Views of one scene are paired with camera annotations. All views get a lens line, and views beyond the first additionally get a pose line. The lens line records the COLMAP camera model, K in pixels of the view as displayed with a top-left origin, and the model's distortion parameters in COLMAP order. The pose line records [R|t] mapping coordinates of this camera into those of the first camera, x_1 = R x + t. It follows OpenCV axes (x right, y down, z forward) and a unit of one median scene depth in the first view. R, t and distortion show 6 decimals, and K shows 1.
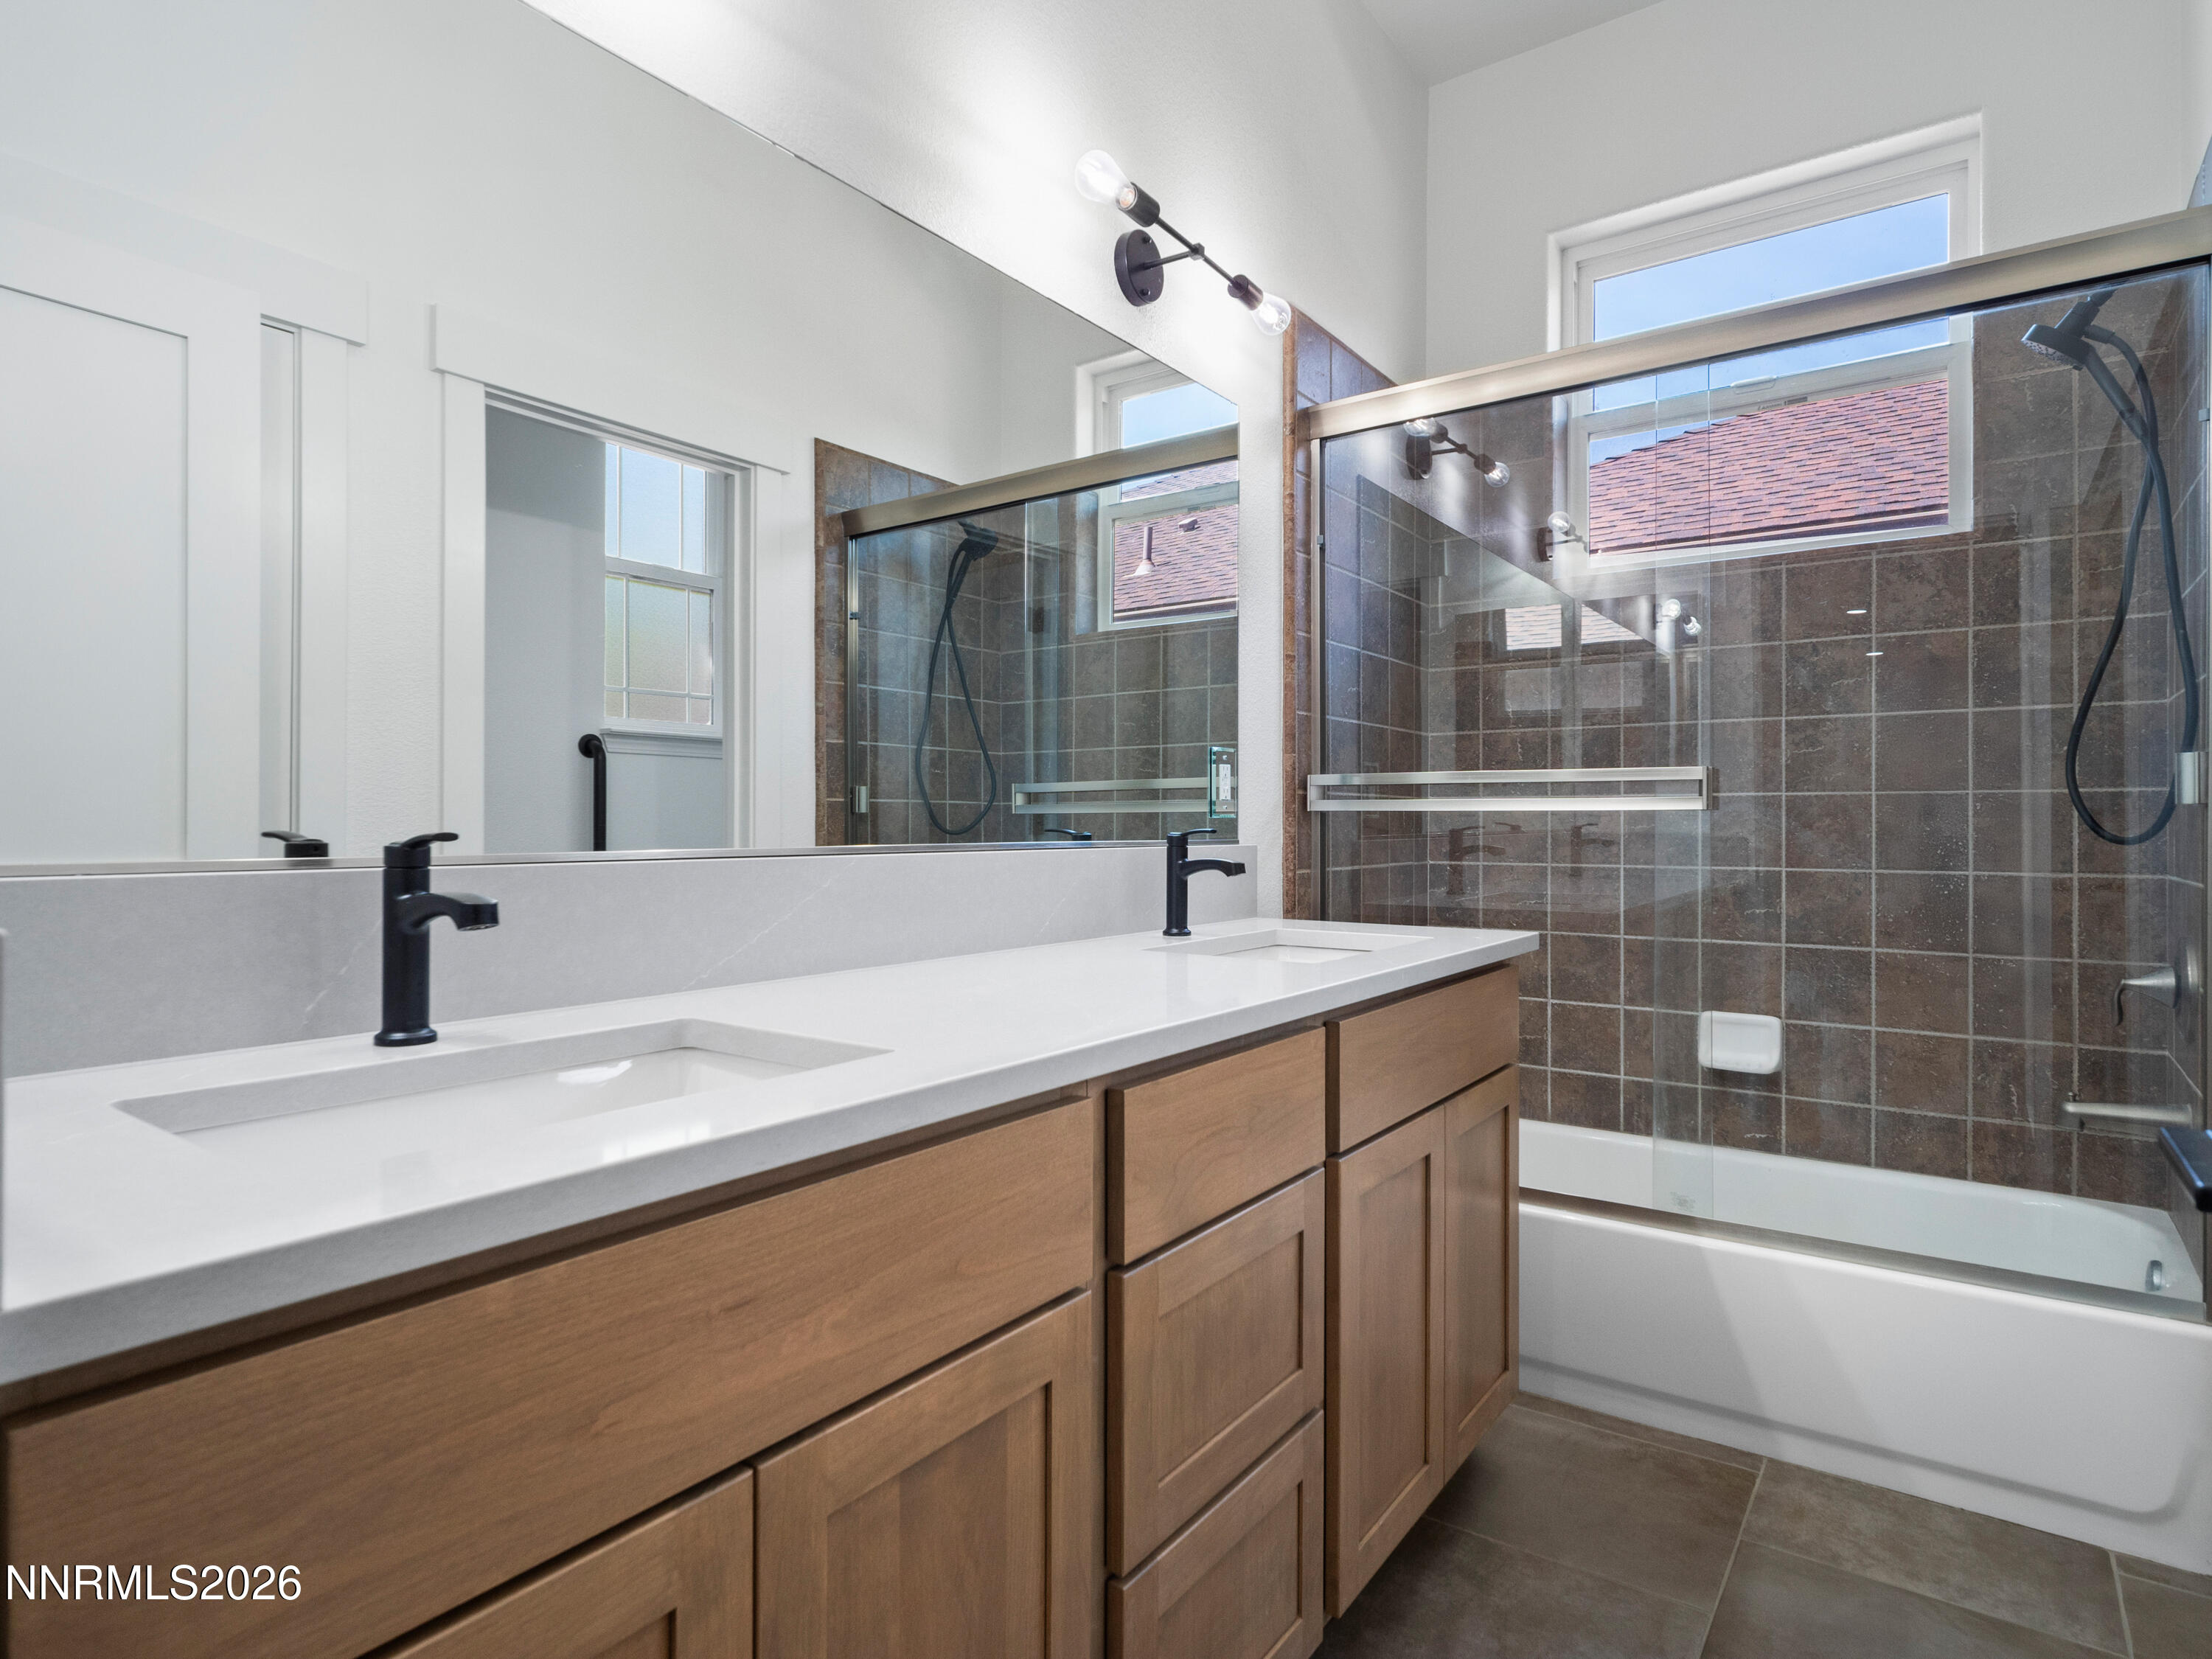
lens RADIAL K [[1202.9, 0, 1108.4], [0, 1202.9, 827.5], [0, 0, 1]] dist [0.001567, -0.004557]
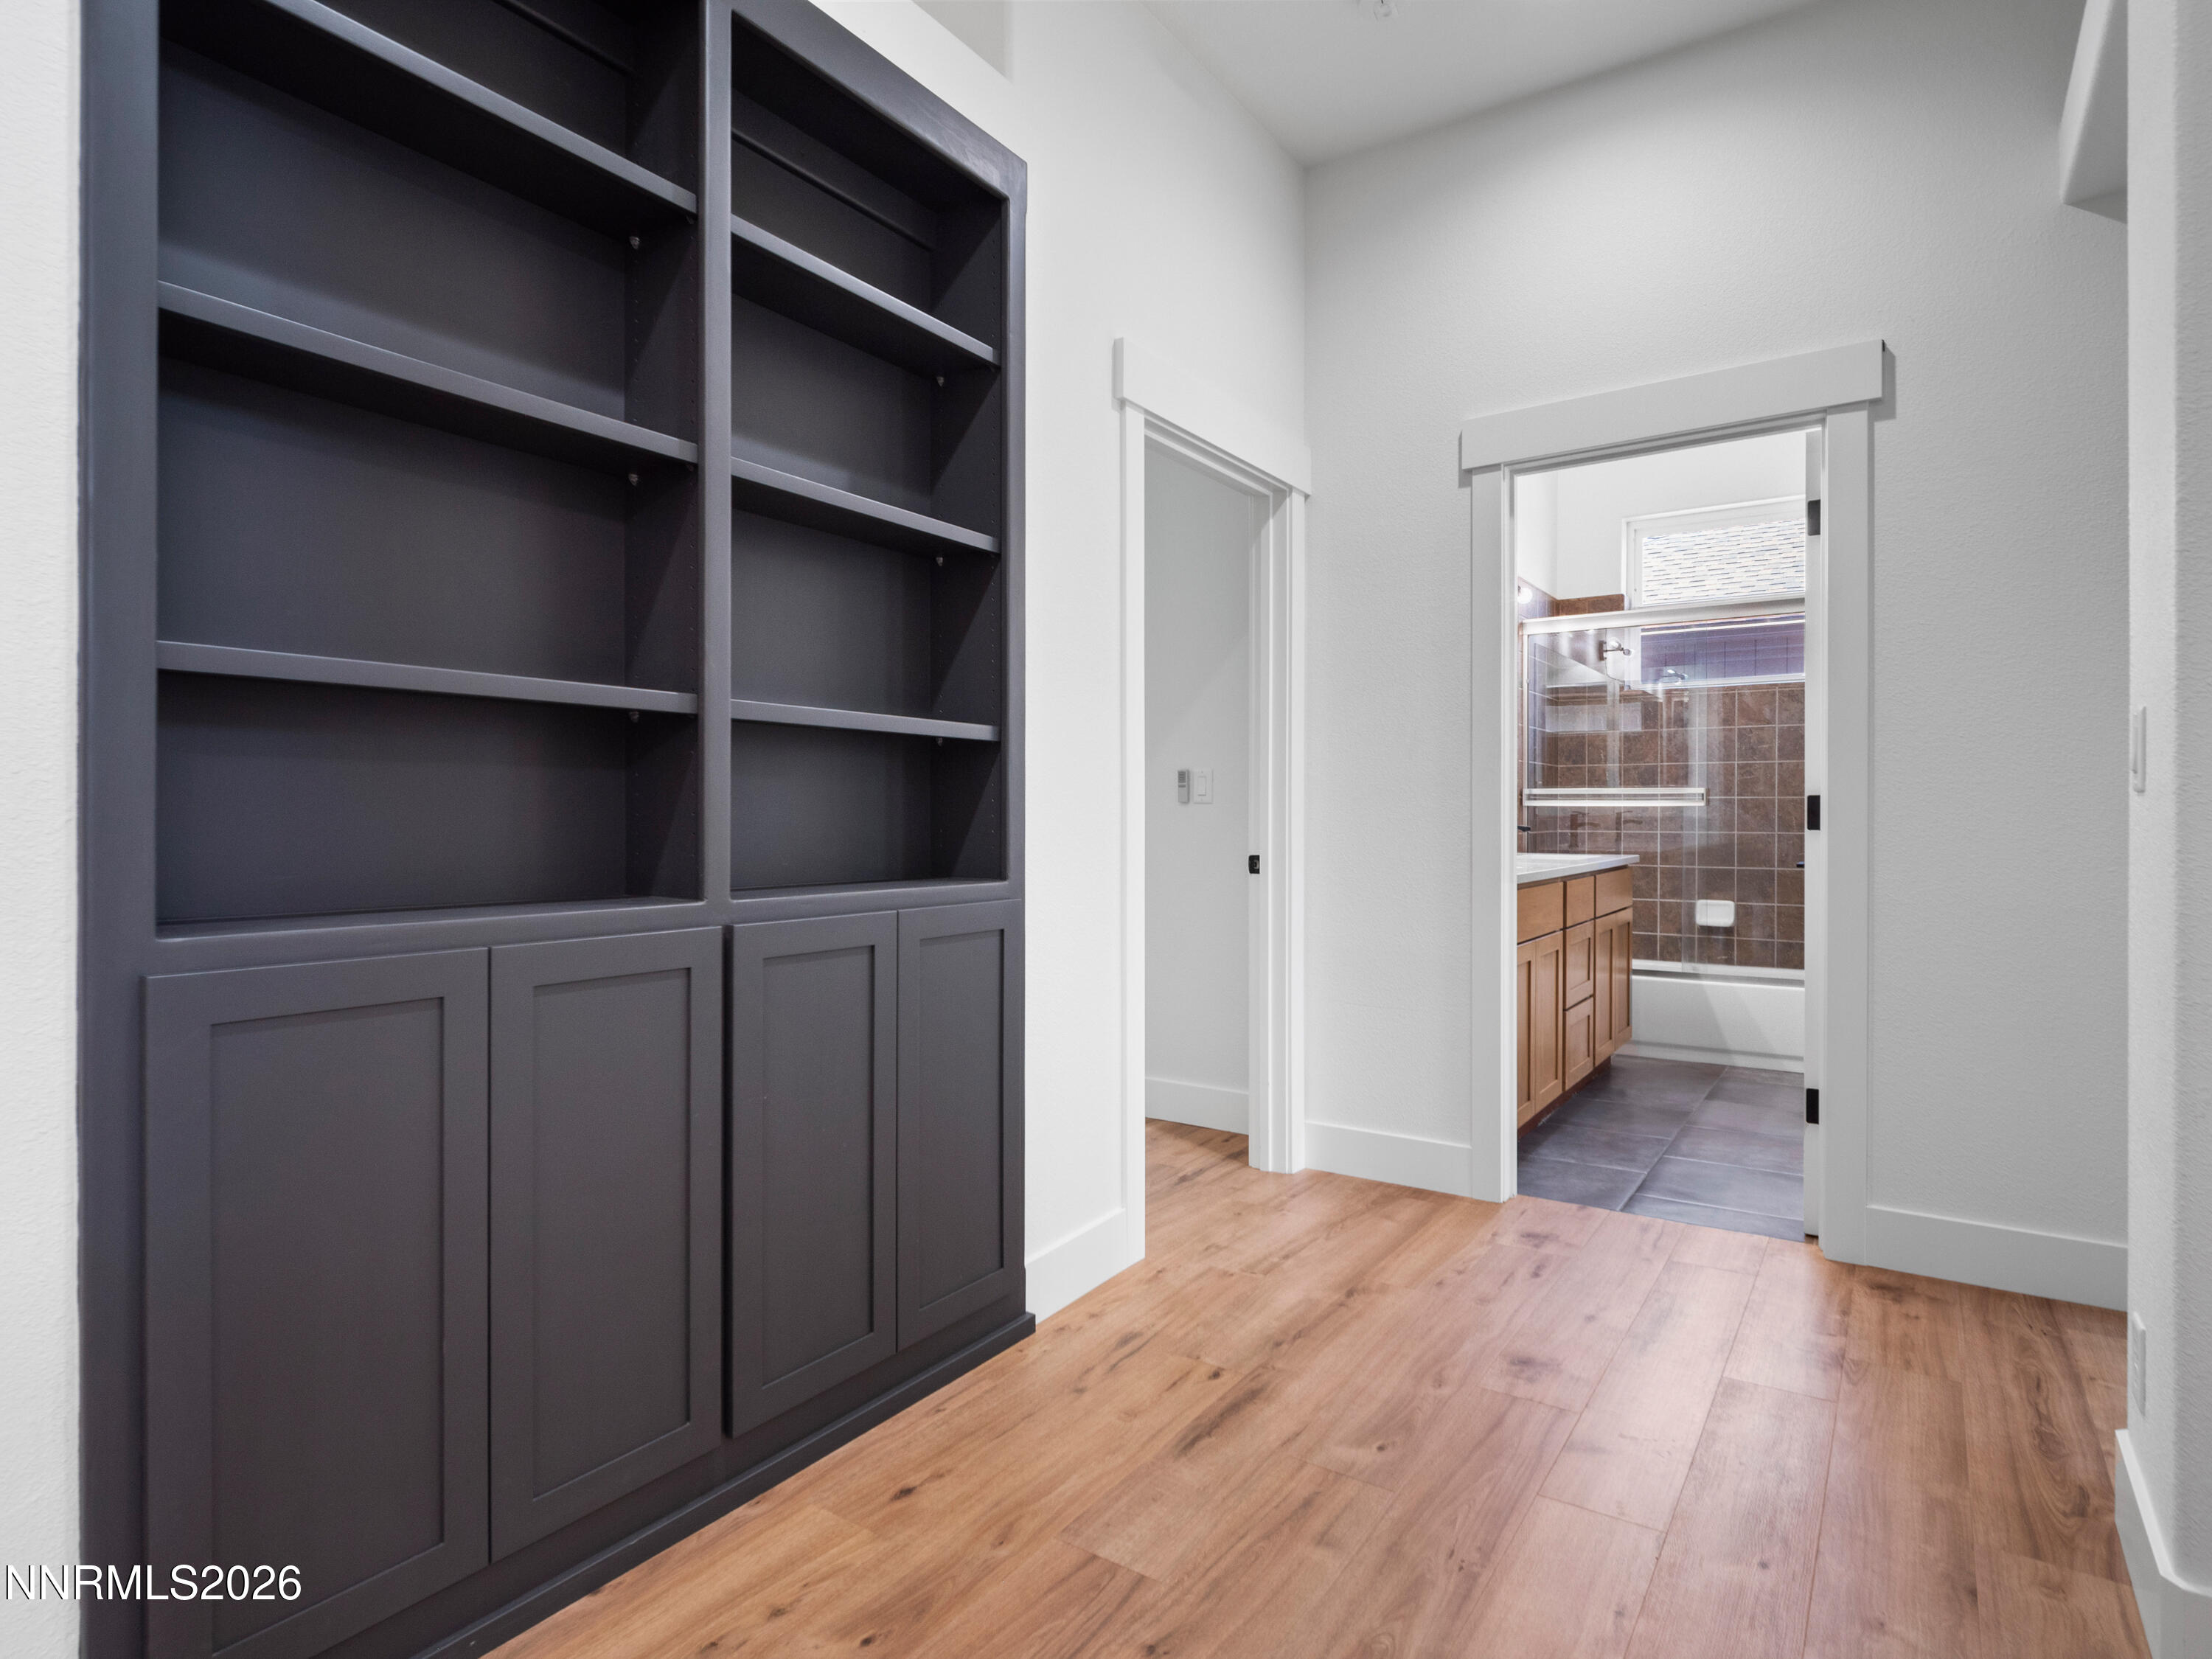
lens RADIAL K [[1202.9, 0, 1102.8], [0, 1202.9, 823.1], [0, 0, 1]] dist [0.001567, -0.004557]
pose [[0.999601, 0.000161, 0.028259, -0.630033], [-0.000300, 0.999988, 0.004905, 0.007111], [-0.028258, -0.004912, 0.999589, -1.116646]]
